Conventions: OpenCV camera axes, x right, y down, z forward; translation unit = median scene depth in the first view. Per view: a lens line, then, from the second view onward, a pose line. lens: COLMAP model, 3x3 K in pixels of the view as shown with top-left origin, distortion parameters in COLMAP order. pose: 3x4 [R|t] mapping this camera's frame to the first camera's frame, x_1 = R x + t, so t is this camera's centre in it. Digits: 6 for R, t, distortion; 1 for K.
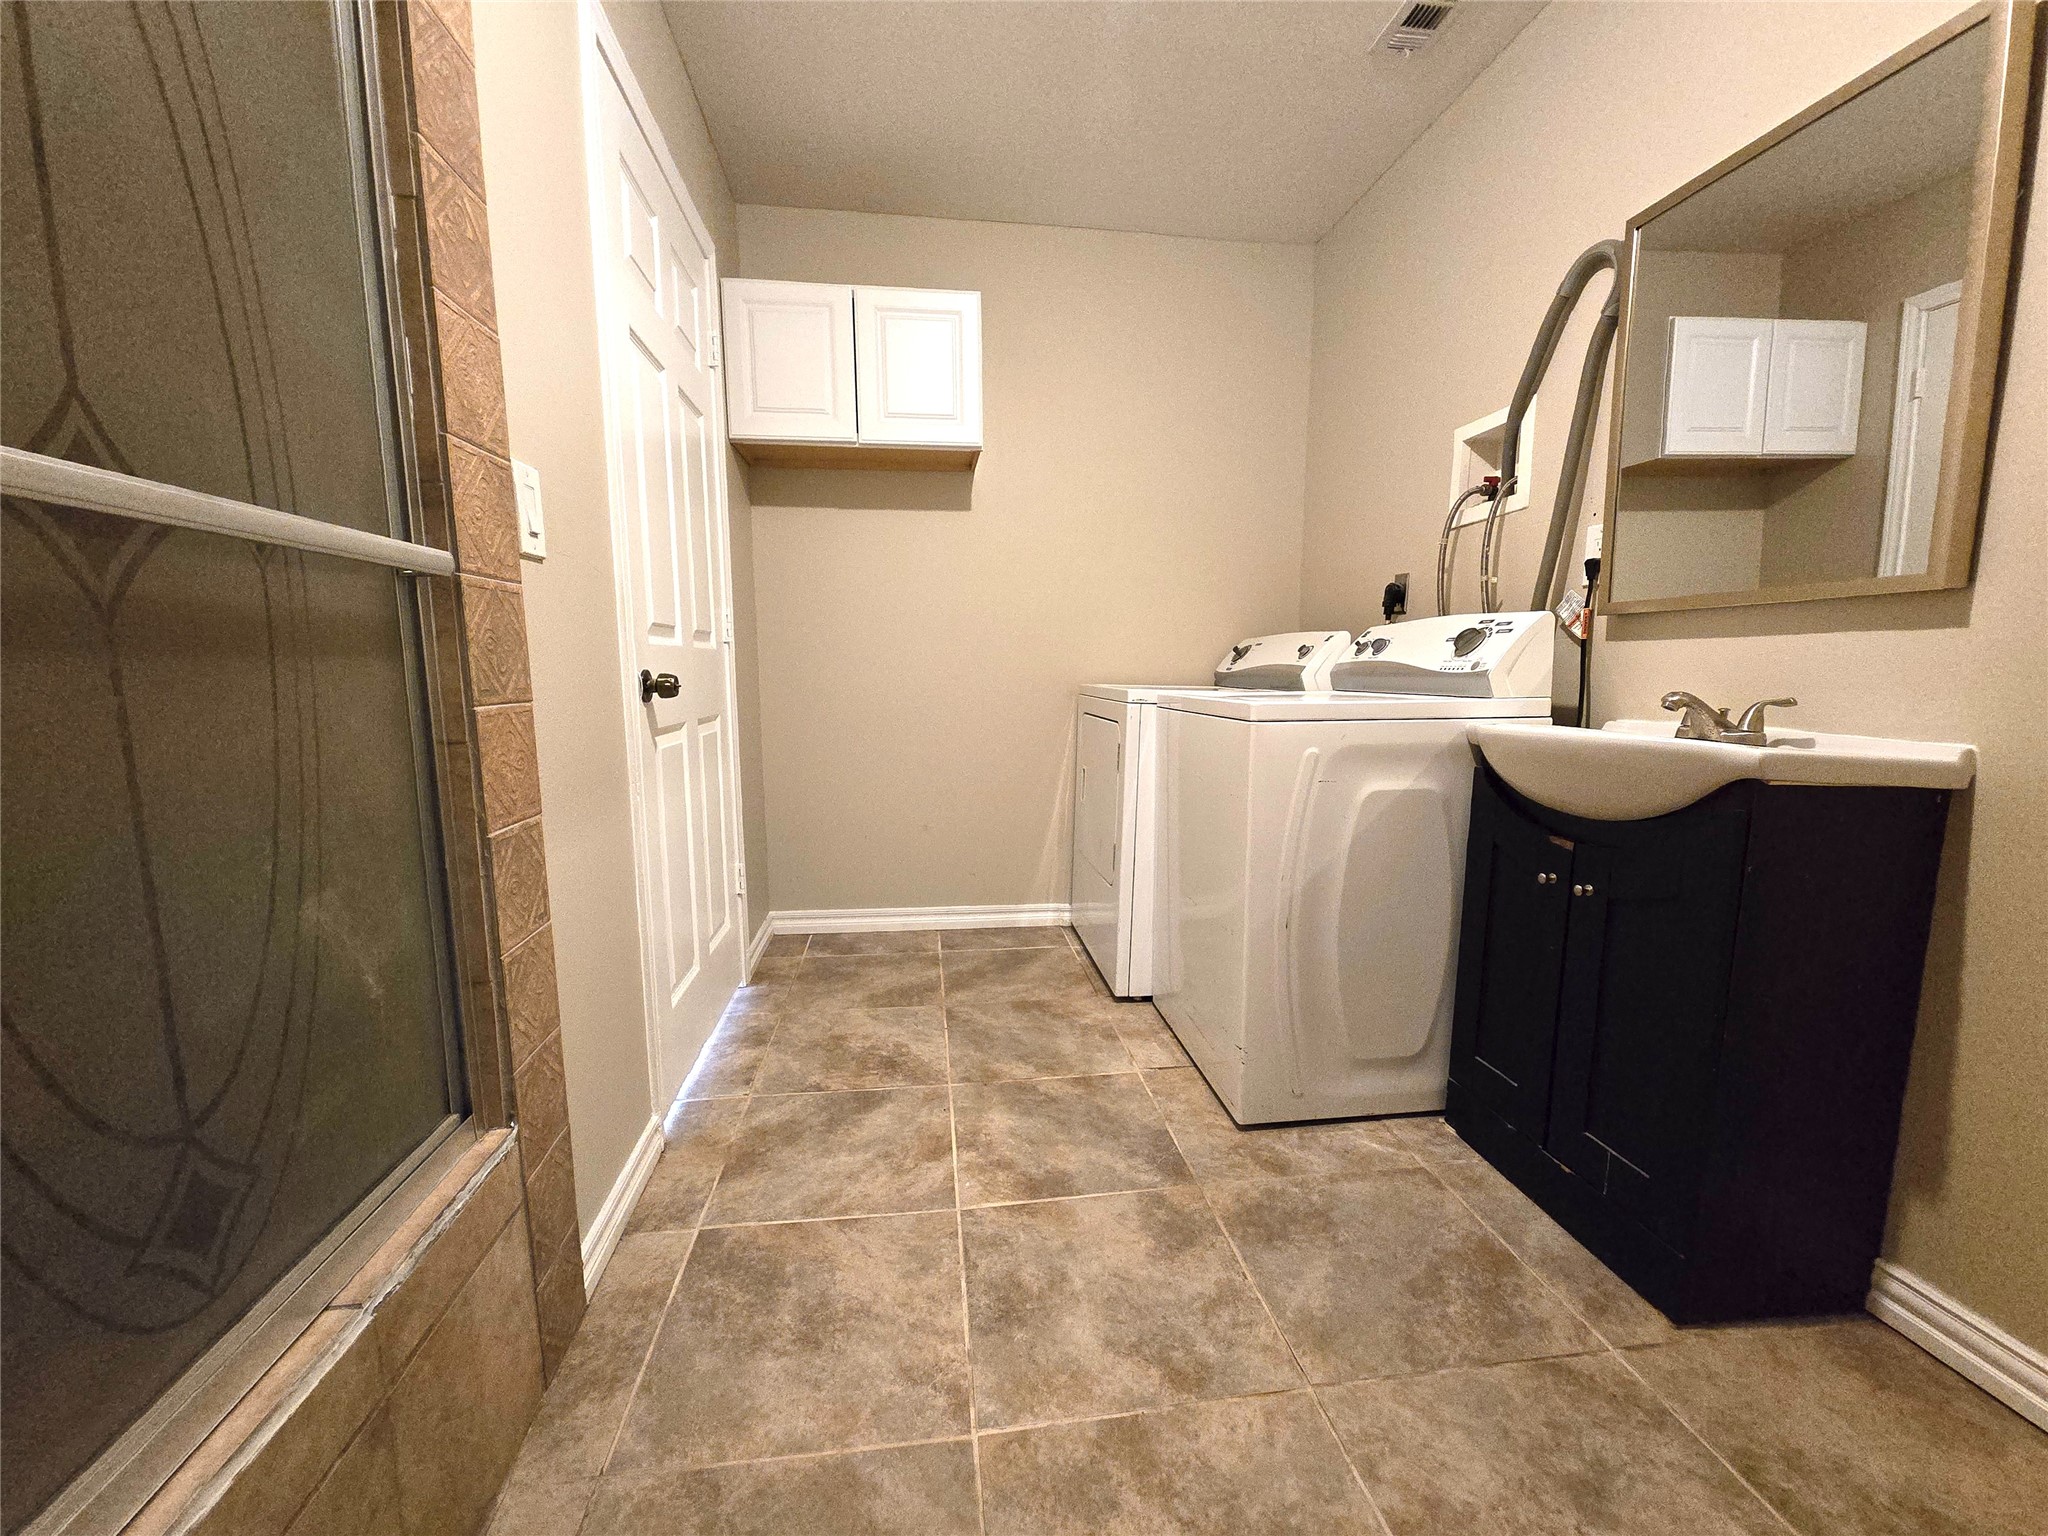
lens RADIAL K [[836.1, 0, 1025.3], [0, 836.1, 784.3], [0, 0, 1]] dist [-0.000742, 0.003246]
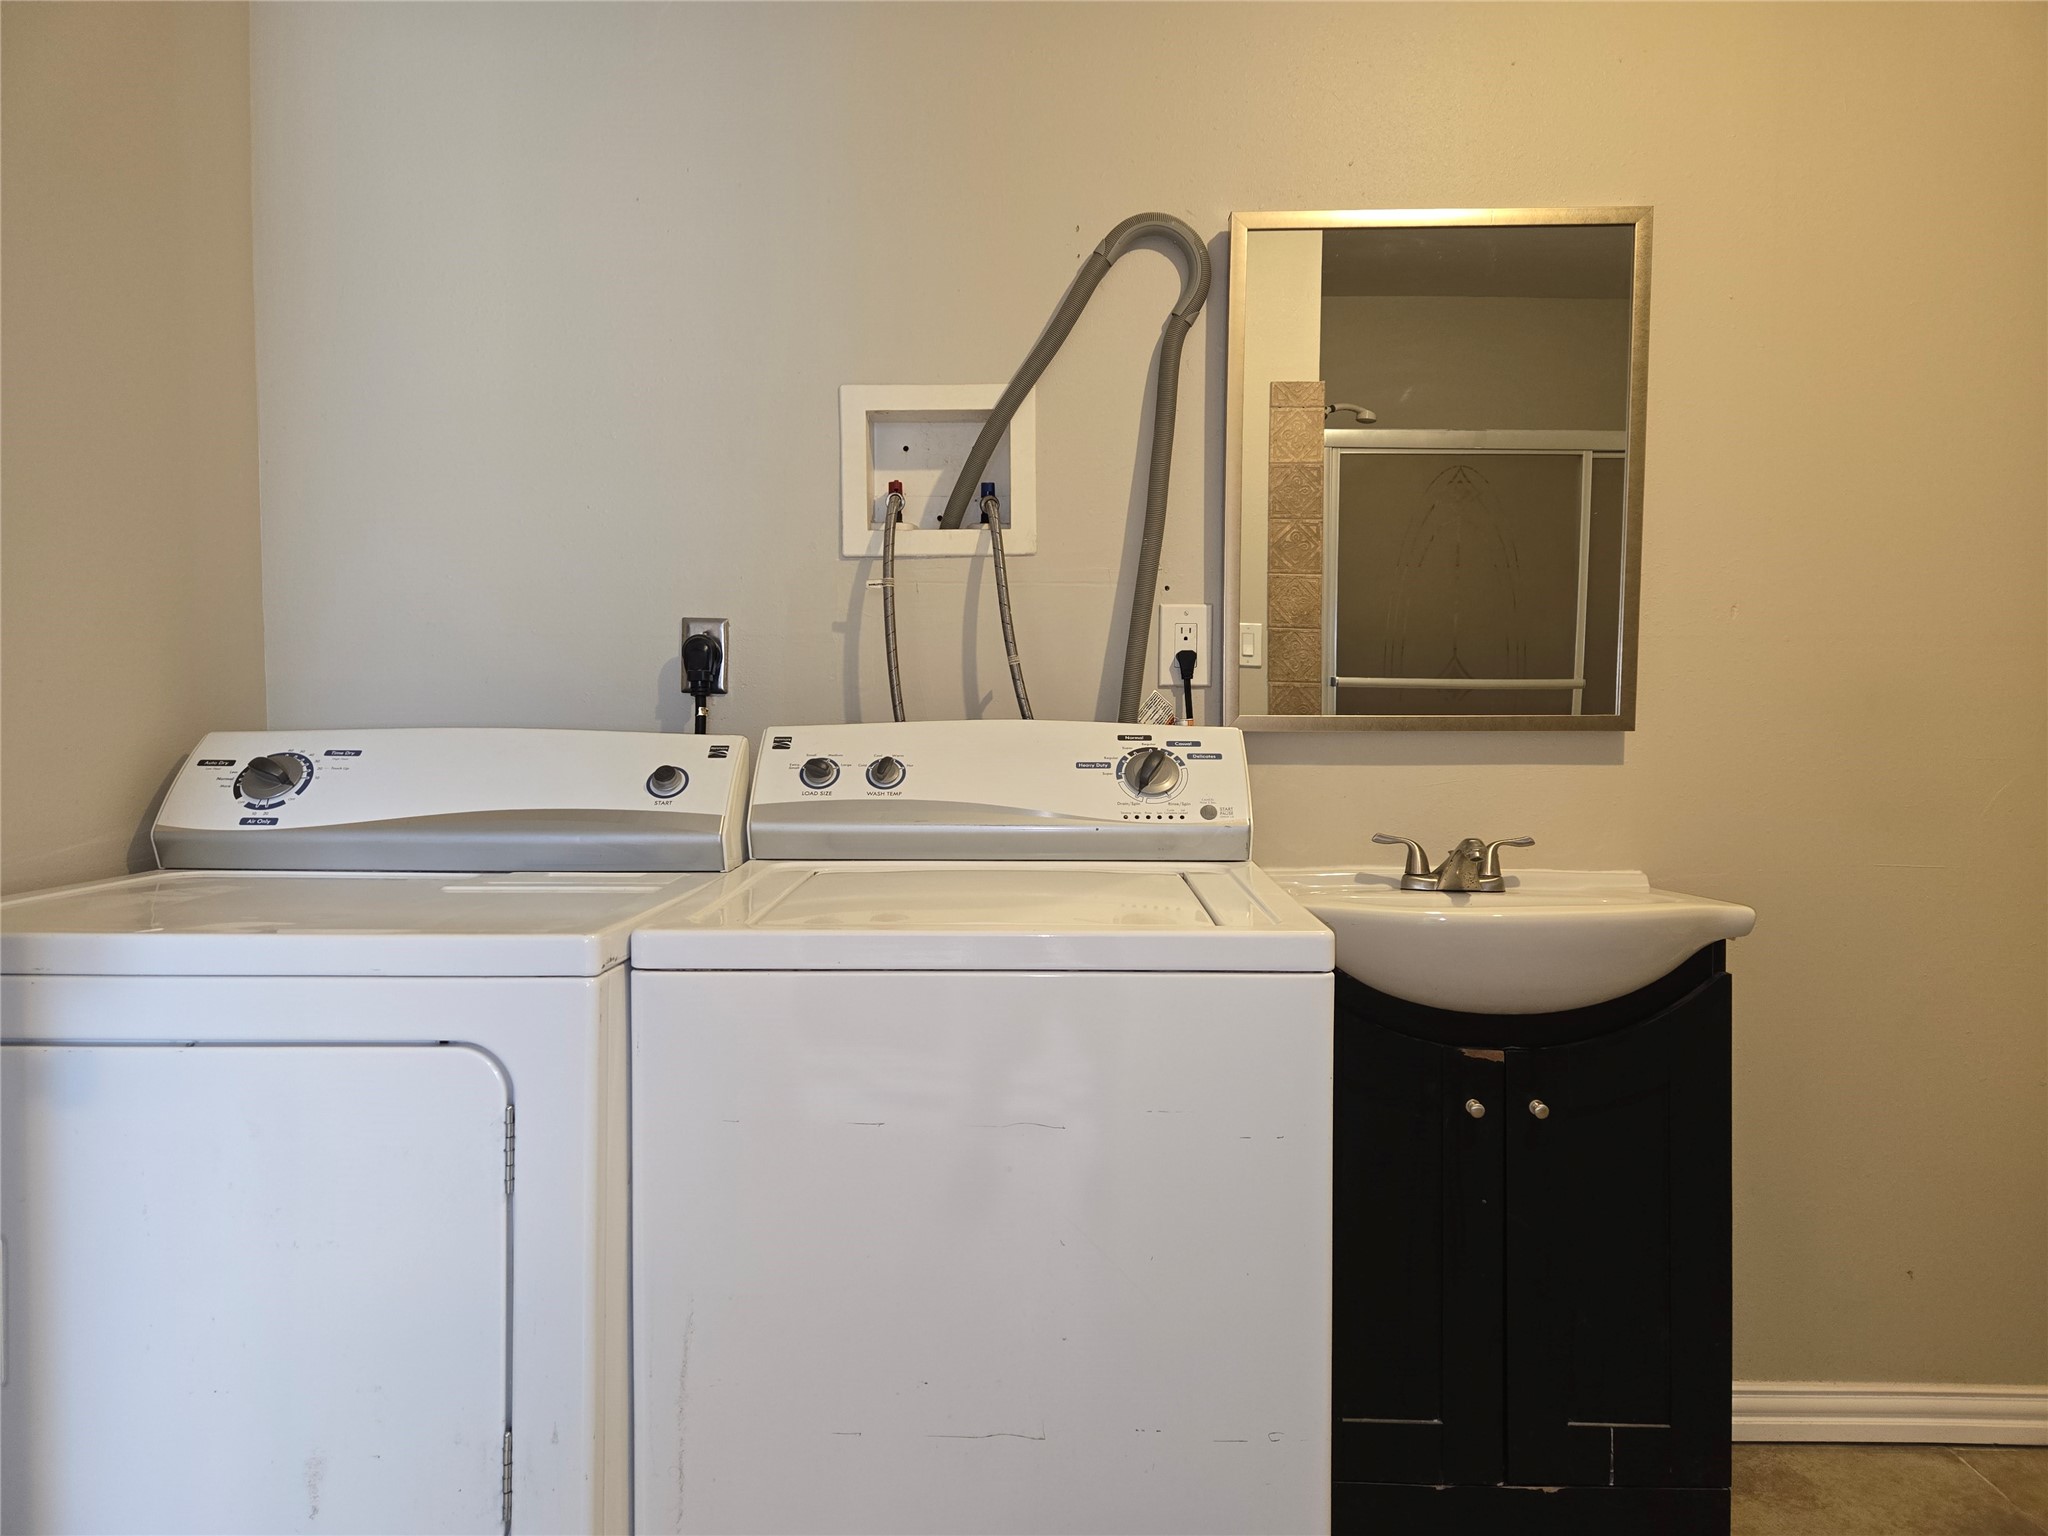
lens RADIAL K [[1372.8, 0, 1013.9], [0, 1372.8, 771.7], [0, 0, 1]] dist [0.102276, -0.089376]
pose [[0.132338, -0.054761, 0.989691, -0.508130], [0.136343, 0.989987, 0.036546, -0.230338], [-0.981783, 0.130101, 0.138479, 0.998260]]
